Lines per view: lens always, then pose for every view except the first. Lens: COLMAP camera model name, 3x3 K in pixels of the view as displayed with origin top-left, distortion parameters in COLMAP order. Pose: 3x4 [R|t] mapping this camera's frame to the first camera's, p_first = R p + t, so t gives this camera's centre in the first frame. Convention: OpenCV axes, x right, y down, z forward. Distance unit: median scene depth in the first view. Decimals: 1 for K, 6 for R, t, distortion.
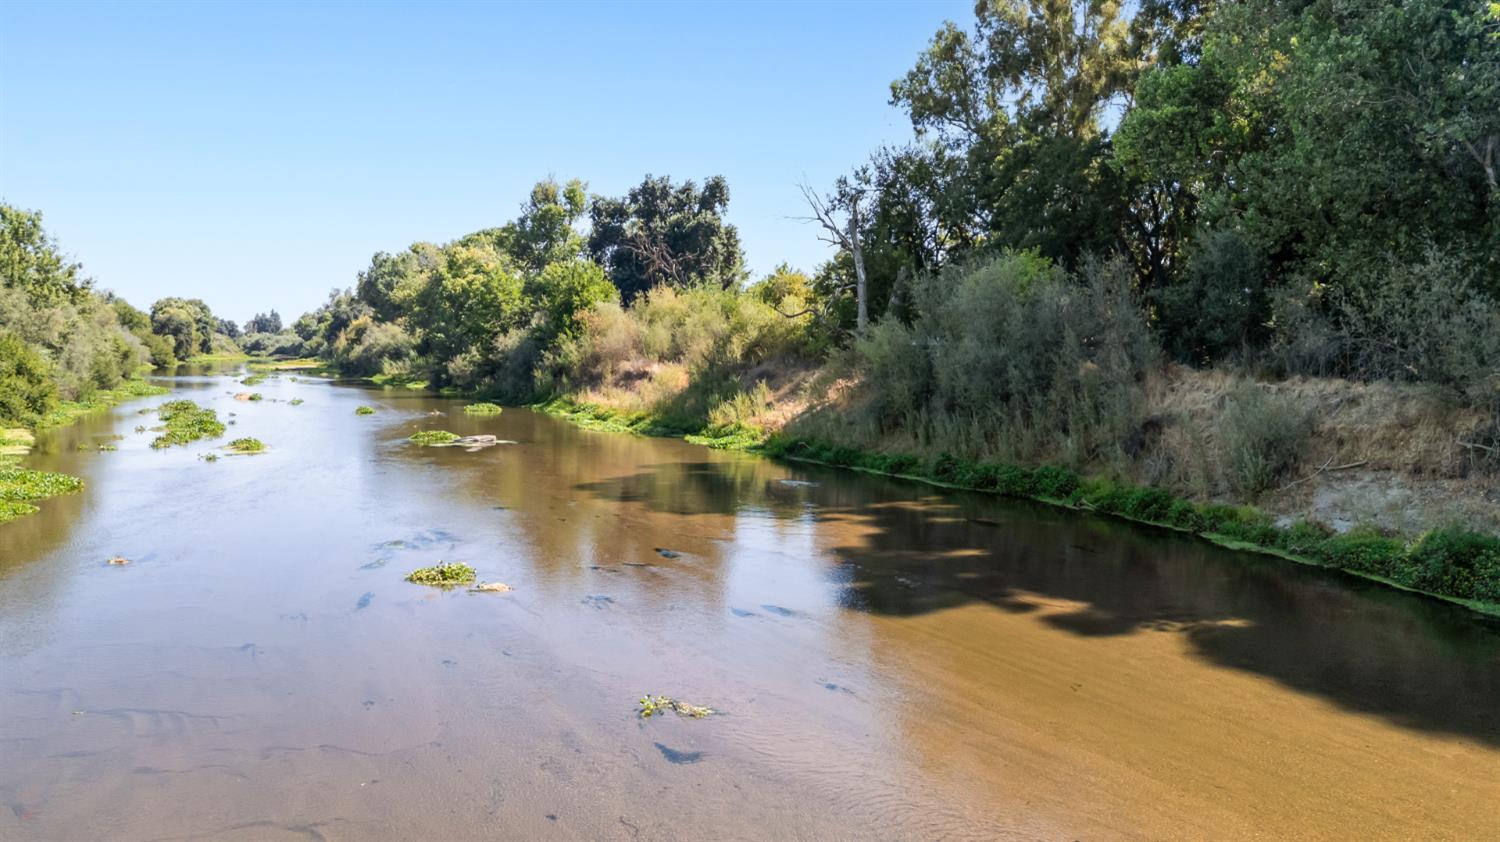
lens RADIAL K [[1103.3, 0, 762.3], [0, 1103.3, 431.1], [0, 0, 1]] dist [0.115103, -0.140003]
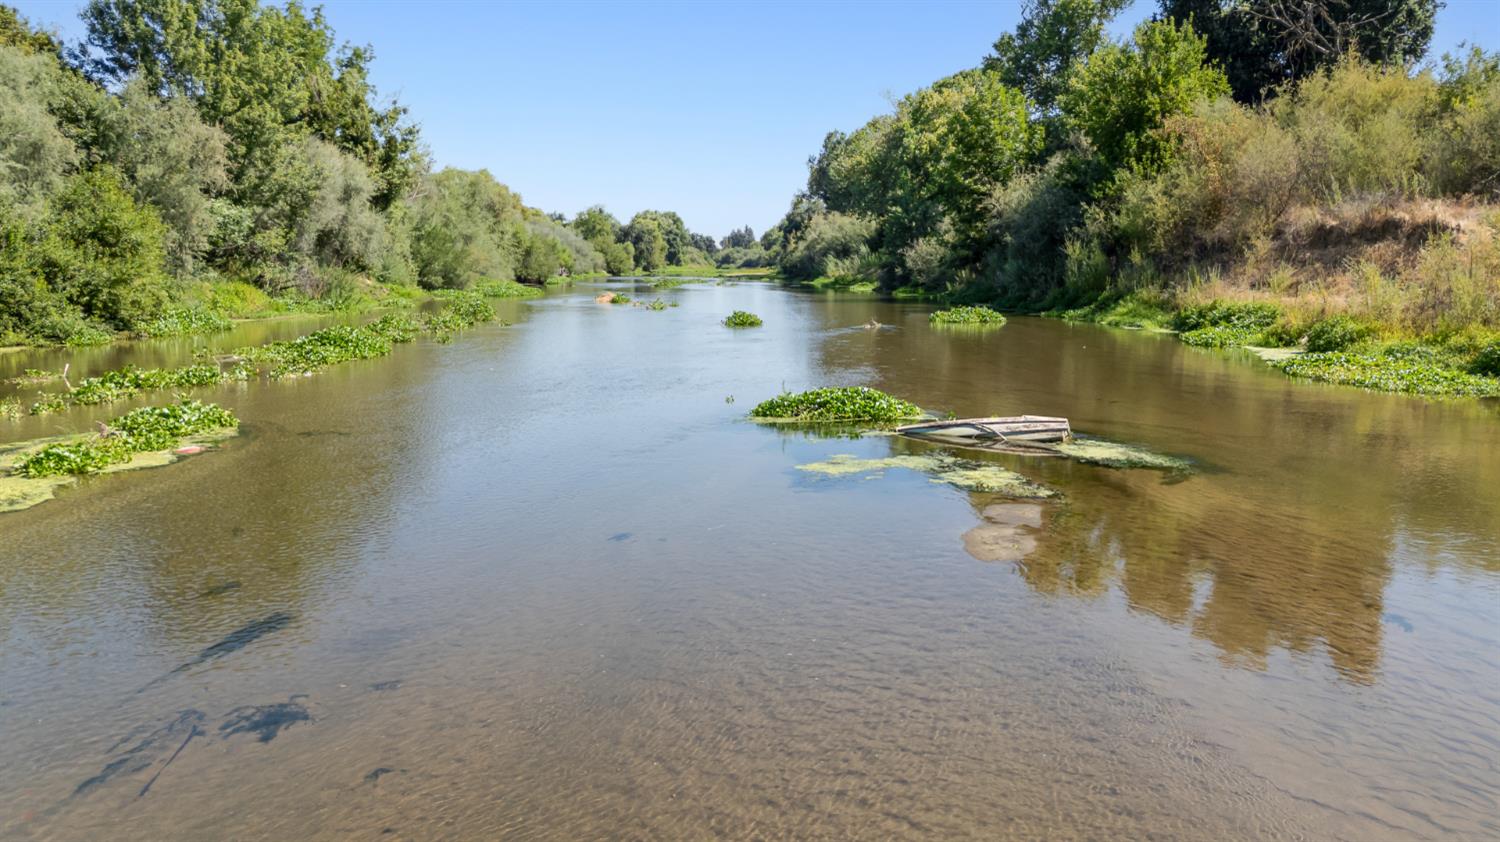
lens RADIAL K [[1103.3, 0, 762.3], [0, 1103.3, 431.1], [0, 0, 1]] dist [0.115103, -0.140003]
pose [[0.918896, 0.045301, -0.391891, -0.099581], [-0.015337, 0.996736, 0.079258, -0.005571], [0.394203, -0.066820, 0.916591, 0.362430]]
